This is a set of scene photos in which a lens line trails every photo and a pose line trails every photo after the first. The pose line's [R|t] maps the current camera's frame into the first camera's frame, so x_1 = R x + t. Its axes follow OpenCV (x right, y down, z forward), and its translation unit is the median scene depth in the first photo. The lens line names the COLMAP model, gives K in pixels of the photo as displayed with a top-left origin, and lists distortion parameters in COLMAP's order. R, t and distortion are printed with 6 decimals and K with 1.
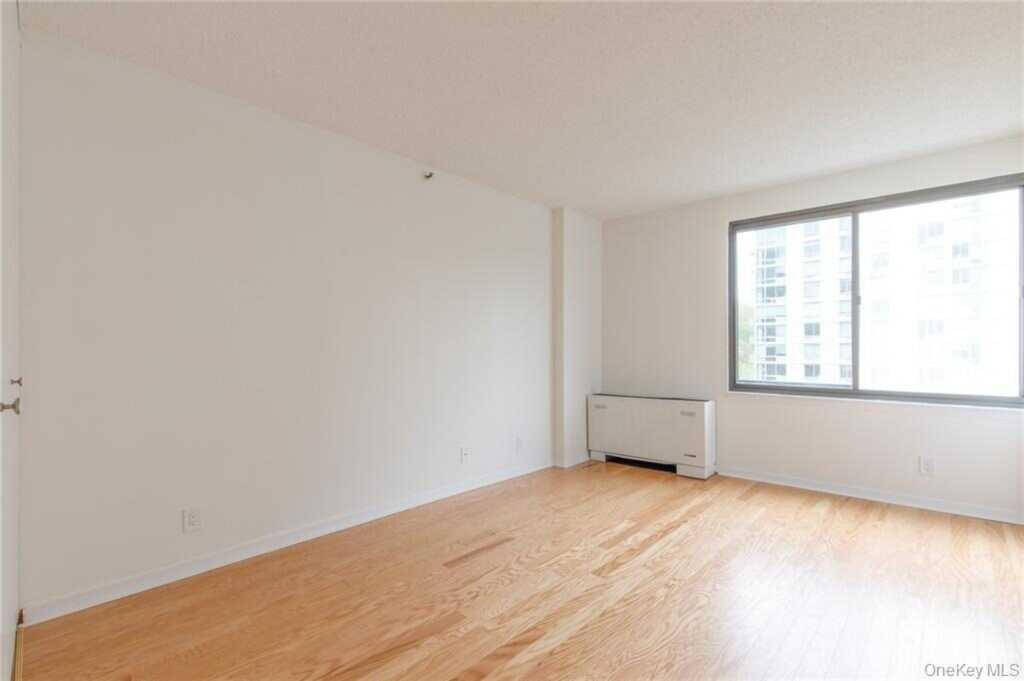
lens RADIAL K [[448.3, 0, 510.7], [0, 448.3, 349.4], [0, 0, 1]] dist [0.001211, 0.000072]
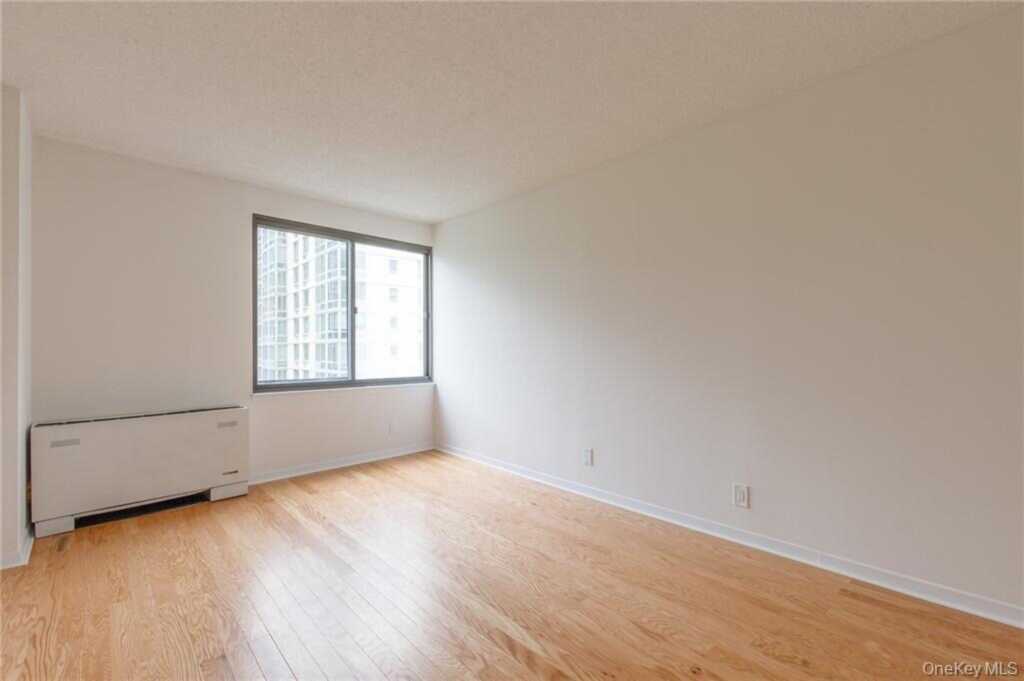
lens RADIAL K [[448.3, 0, 510.7], [0, 448.3, 349.4], [0, 0, 1]] dist [0.001211, 0.000072]
pose [[0.095863, -0.001086, 0.995394, -0.466307], [0.007002, 0.999975, 0.000416, 0.005033], [-0.995370, 0.006930, 0.095868, 0.442312]]
